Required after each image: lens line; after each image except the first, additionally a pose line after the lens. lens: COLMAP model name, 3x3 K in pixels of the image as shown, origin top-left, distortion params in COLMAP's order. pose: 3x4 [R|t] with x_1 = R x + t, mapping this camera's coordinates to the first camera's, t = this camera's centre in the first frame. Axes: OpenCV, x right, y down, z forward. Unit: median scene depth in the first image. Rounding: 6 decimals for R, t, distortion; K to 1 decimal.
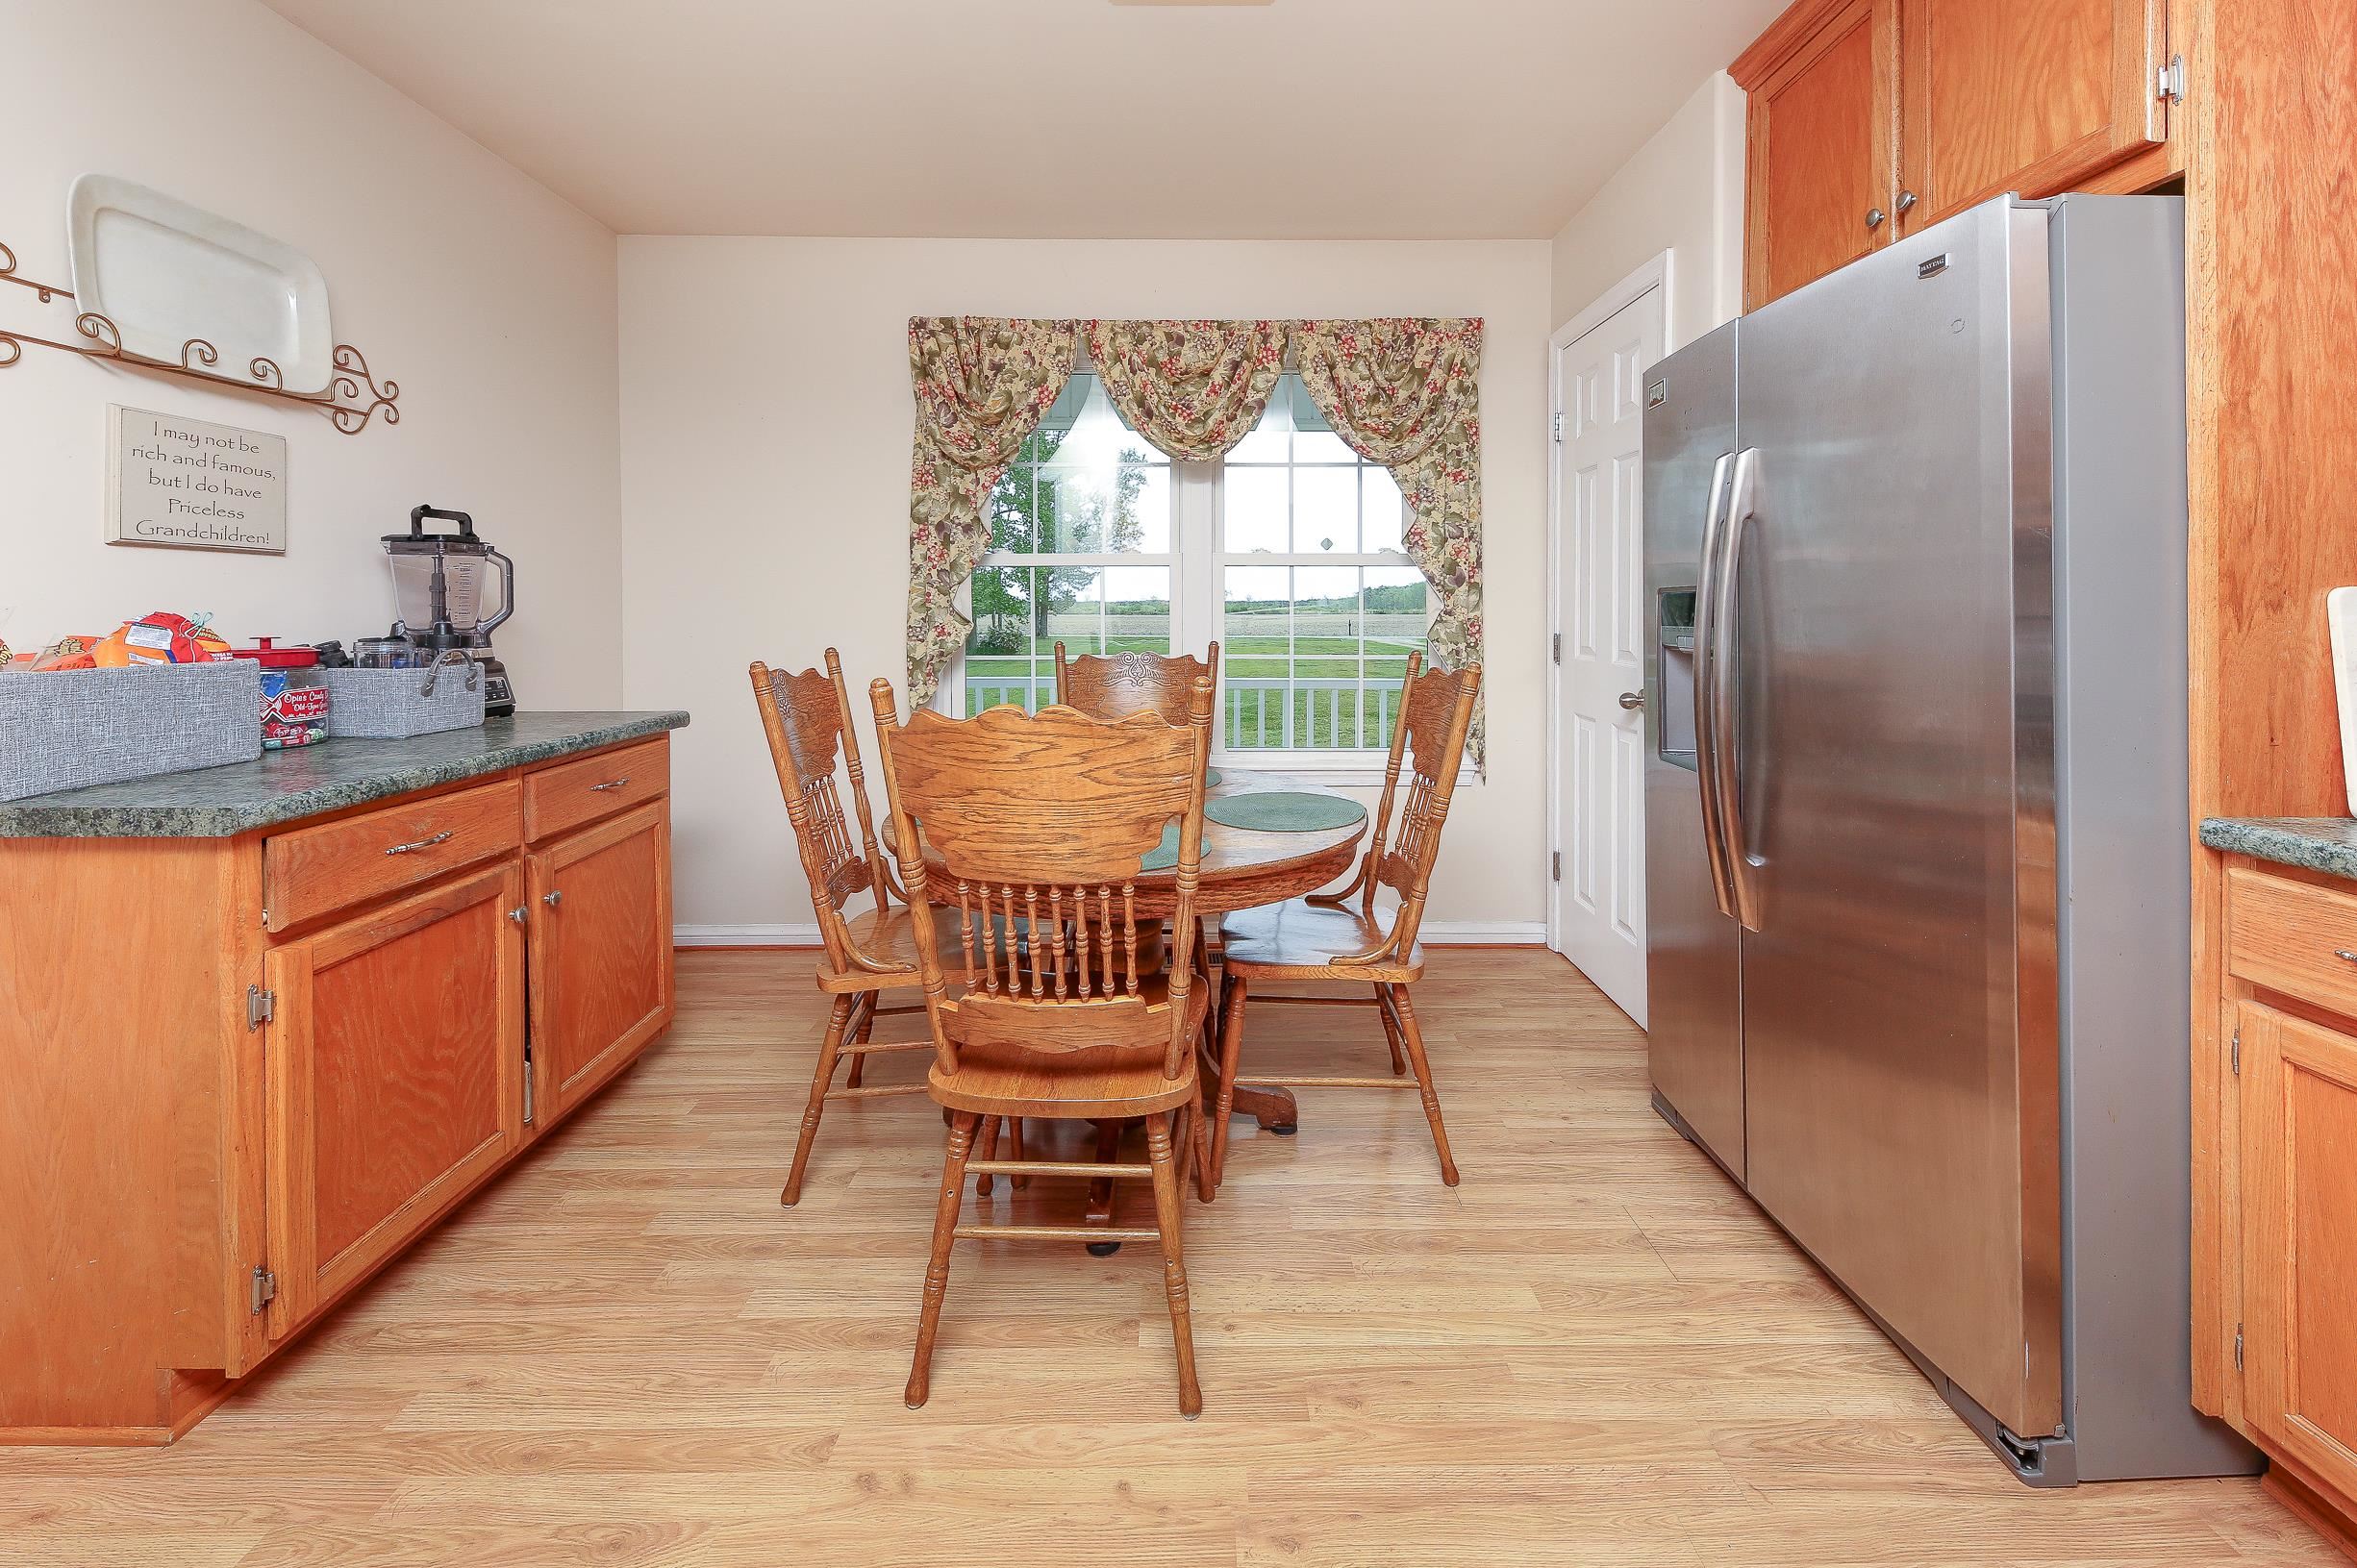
lens RADIAL K [[864.3, 0, 1187.8], [0, 864.3, 616.8], [0, 0, 1]] dist [0.002078, 0.000043]
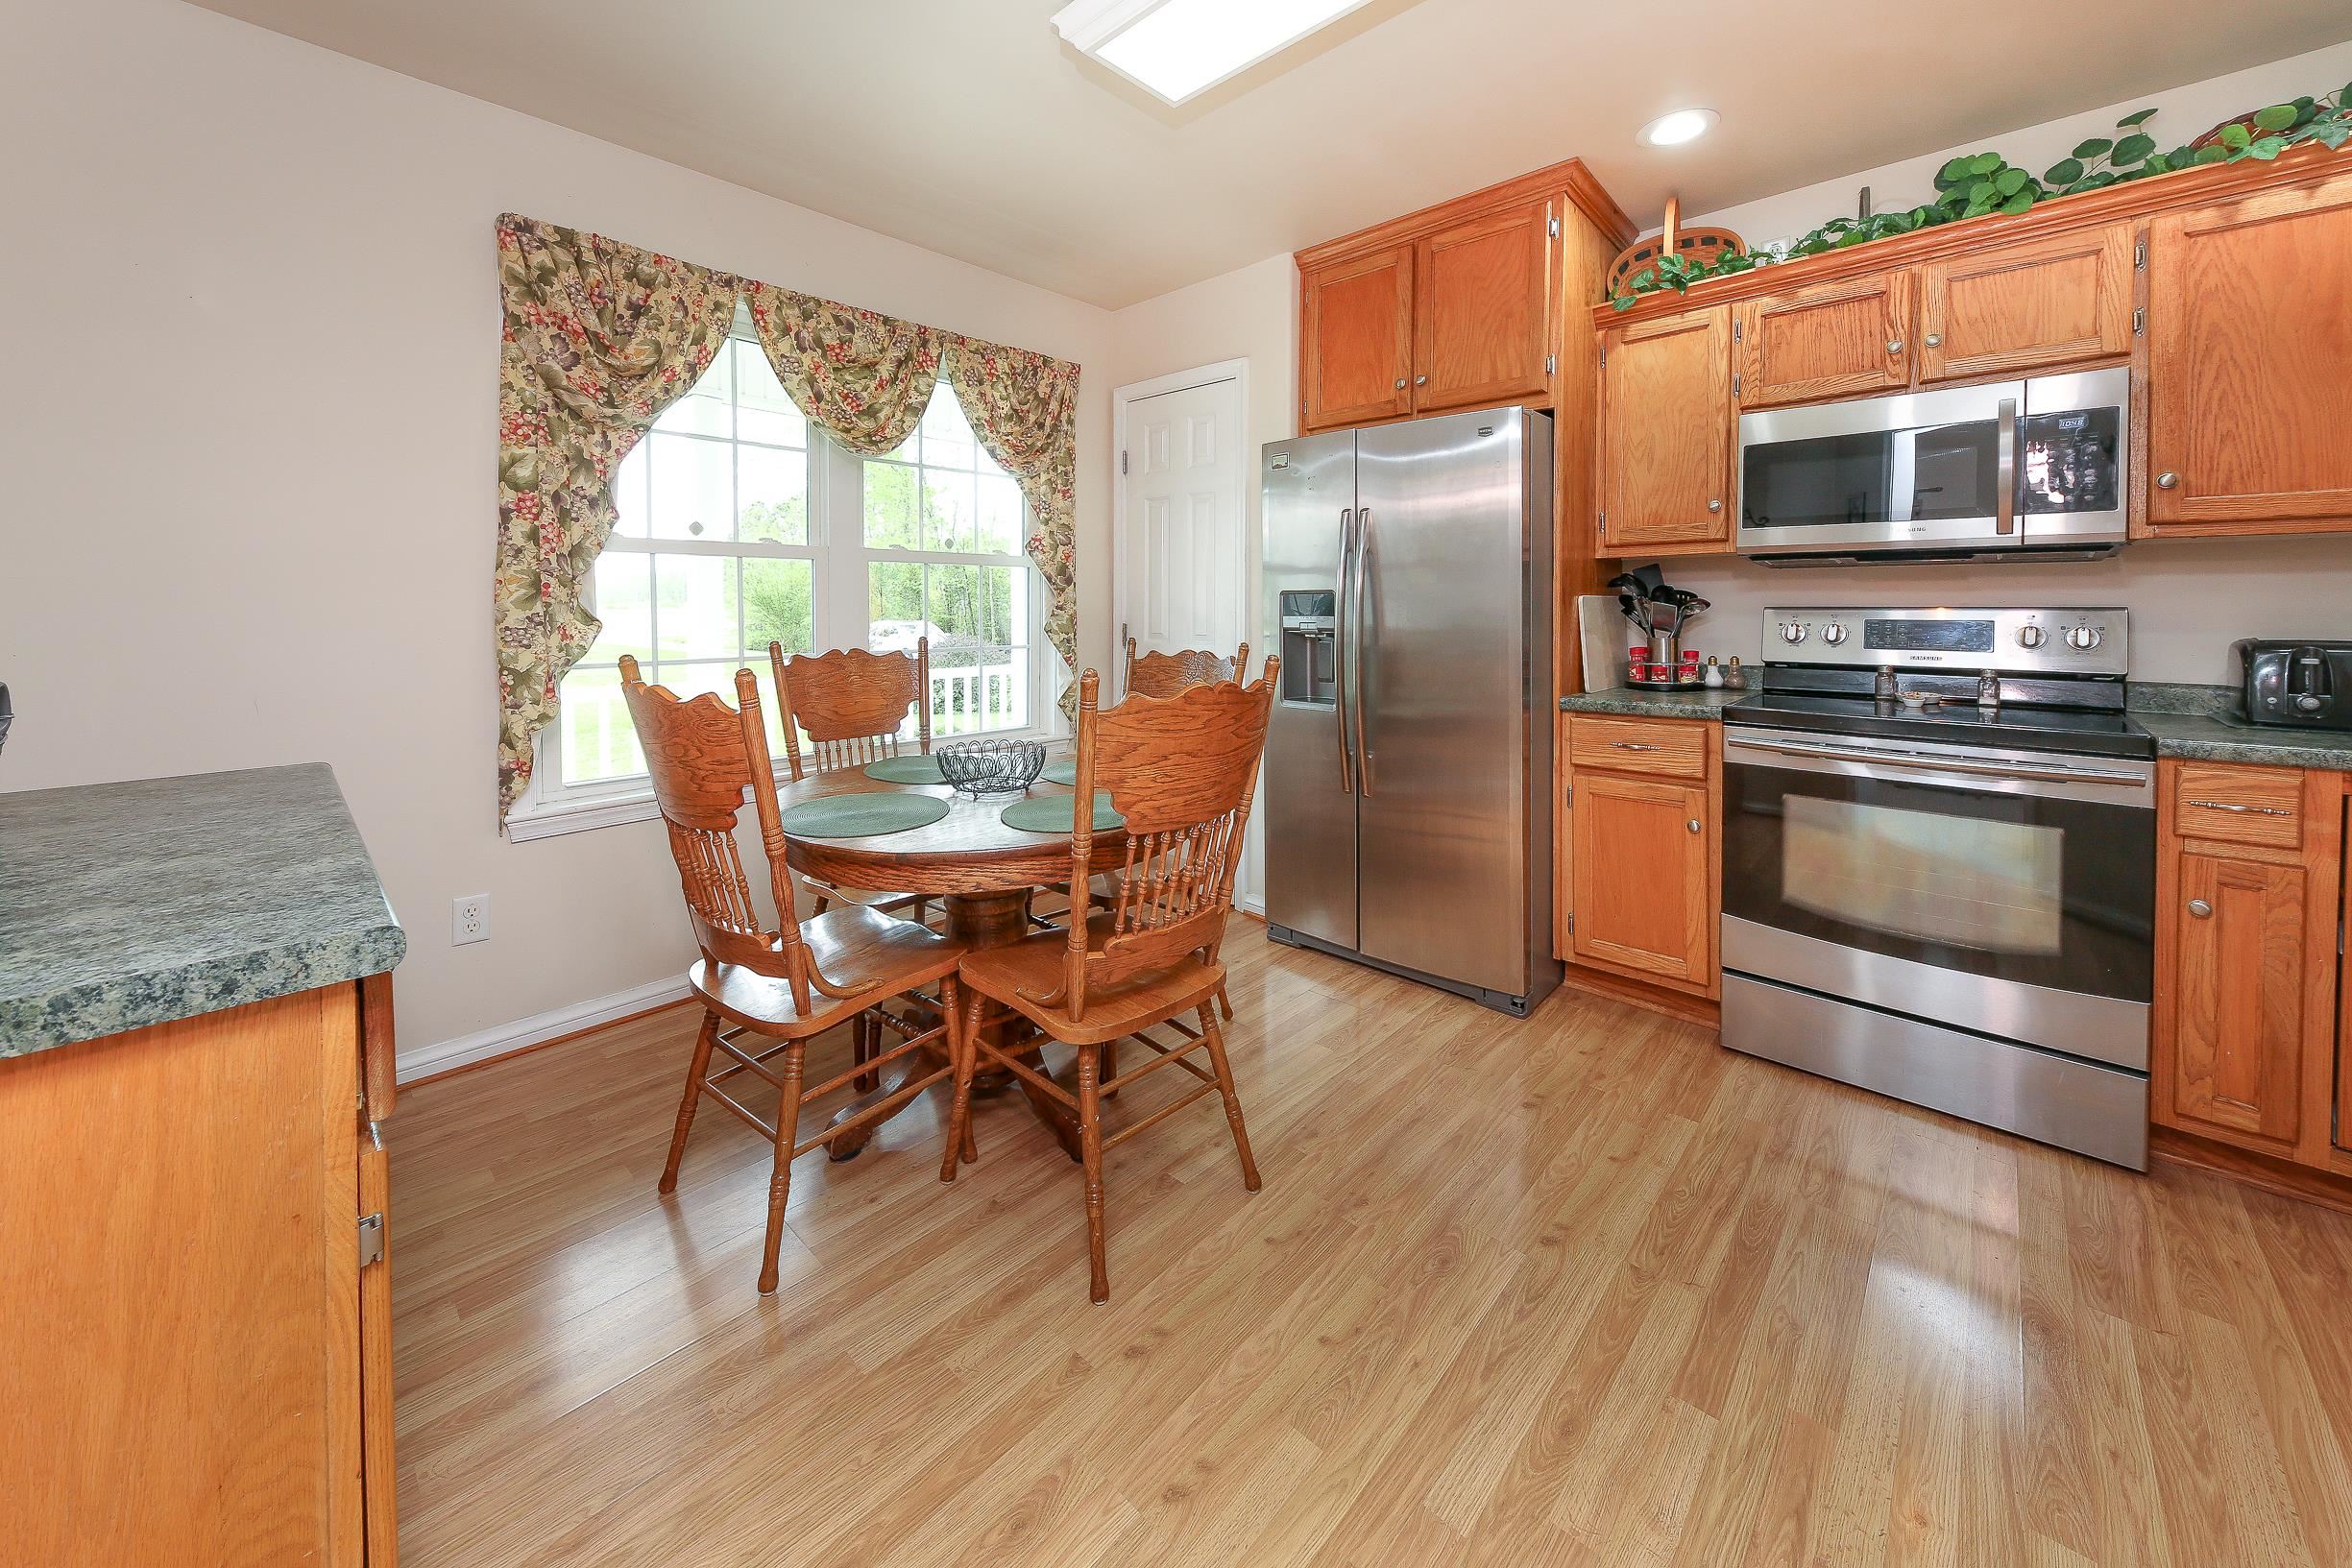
lens RADIAL K [[864.3, 0, 1171.2], [0, 864.3, 629.7], [0, 0, 1]] dist [0.001191, -0.000237]
pose [[0.695257, -0.019497, 0.718497, -0.460885], [0.004226, 0.999726, 0.023039, -0.001756], [-0.718749, -0.012981, 0.695148, 0.065503]]
